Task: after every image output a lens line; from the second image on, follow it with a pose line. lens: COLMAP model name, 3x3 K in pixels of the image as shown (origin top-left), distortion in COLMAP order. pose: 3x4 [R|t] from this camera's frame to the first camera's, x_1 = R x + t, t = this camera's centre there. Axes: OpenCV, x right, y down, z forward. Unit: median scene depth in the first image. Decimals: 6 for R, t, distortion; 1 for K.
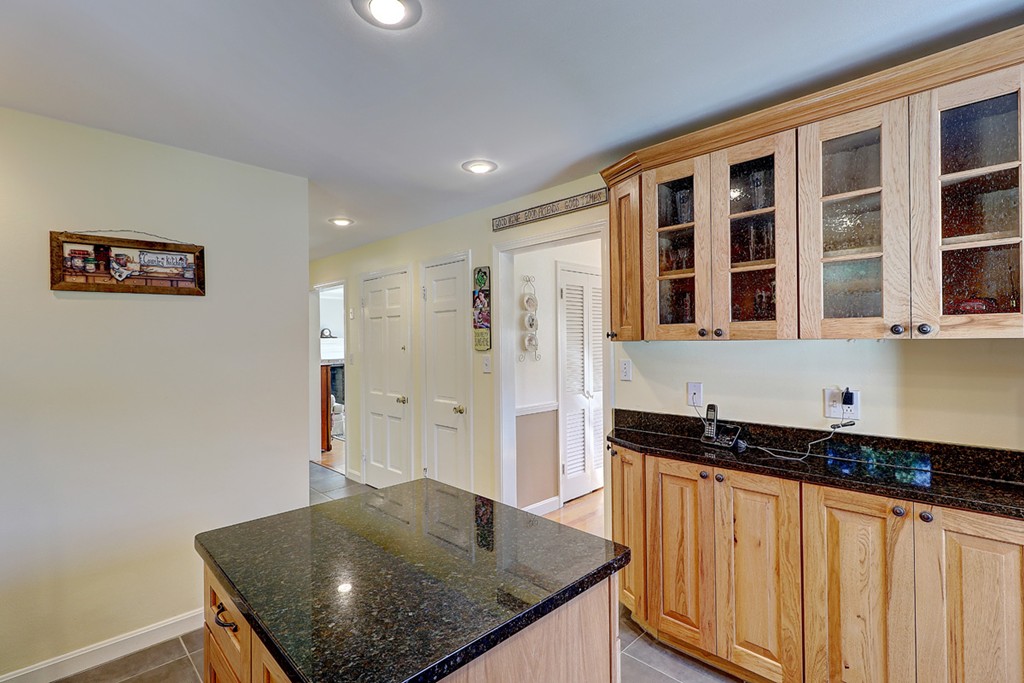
lens RADIAL K [[474.5, 0, 508.7], [0, 474.5, 339.6], [0, 0, 1]] dist [0.005922, -0.001316]
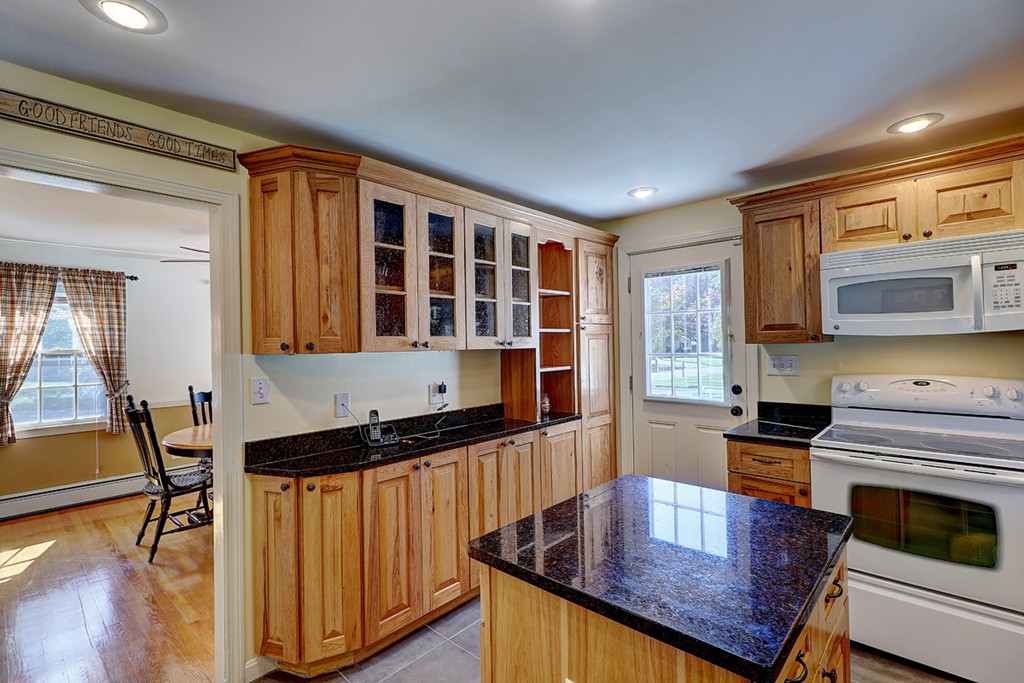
lens RADIAL K [[474.5, 0, 506.1], [0, 474.5, 341.2], [0, 0, 1]] dist [0.005922, -0.001316]
pose [[-0.047434, 0.019481, 0.998684, -0.753674], [0.014836, 0.999713, -0.018797, 0.002811], [-0.998764, 0.013925, -0.047710, 0.816837]]
